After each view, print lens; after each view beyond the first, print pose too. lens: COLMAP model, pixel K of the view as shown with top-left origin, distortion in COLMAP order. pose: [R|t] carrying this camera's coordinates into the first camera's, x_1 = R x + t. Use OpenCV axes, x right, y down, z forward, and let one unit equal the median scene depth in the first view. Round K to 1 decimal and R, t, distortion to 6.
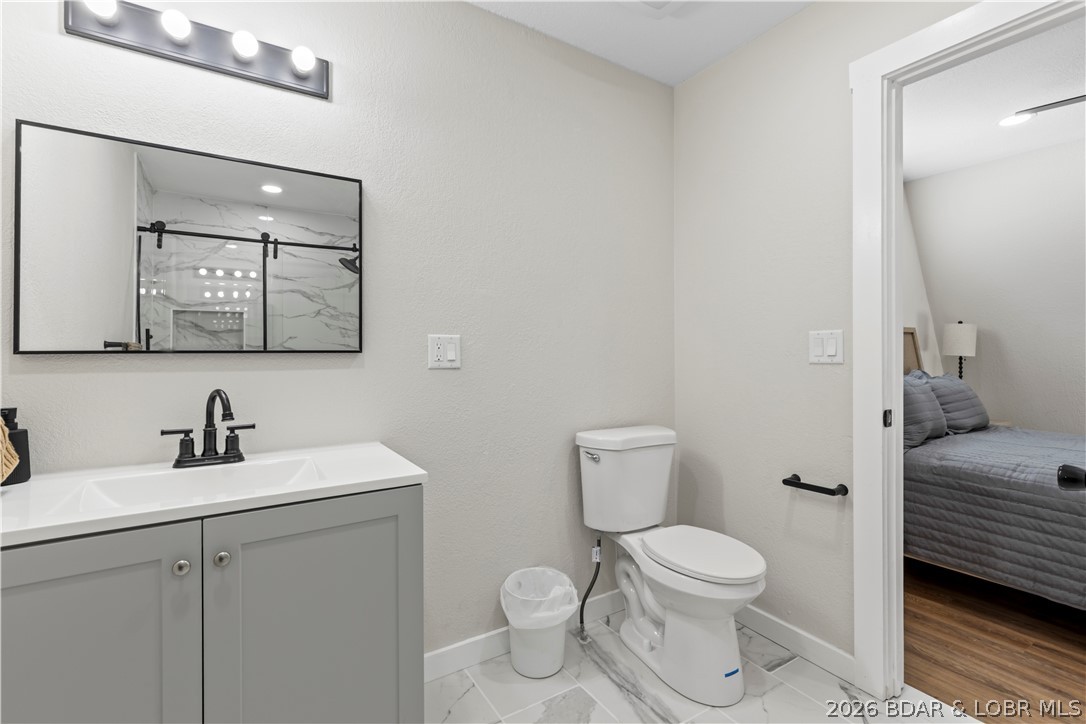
lens RADIAL K [[488.1, 0, 548.1], [0, 488.1, 352.4], [0, 0, 1]] dist [0.006853, -0.002381]
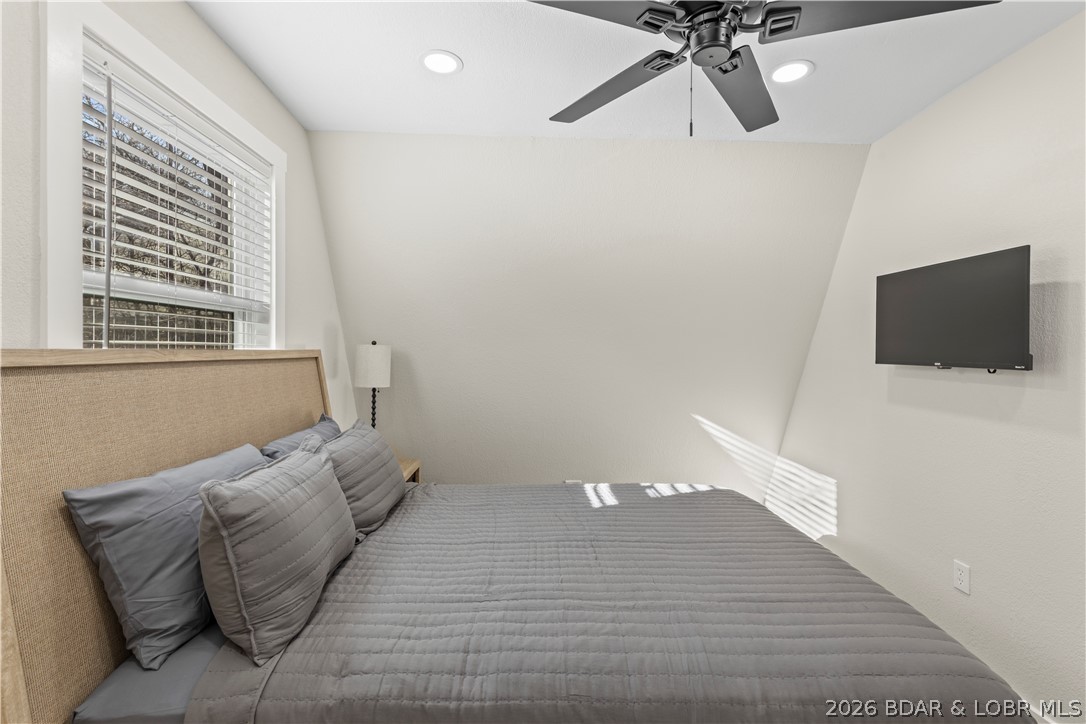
lens RADIAL K [[488.1, 0, 544.5], [0, 488.1, 353.1], [0, 0, 1]] dist [0.006853, -0.002381]
pose [[0.506822, -0.003383, 0.862044, 0.334295], [-0.002089, 0.999985, 0.005152, -0.051660], [-0.862048, -0.004412, 0.506807, 0.401316]]
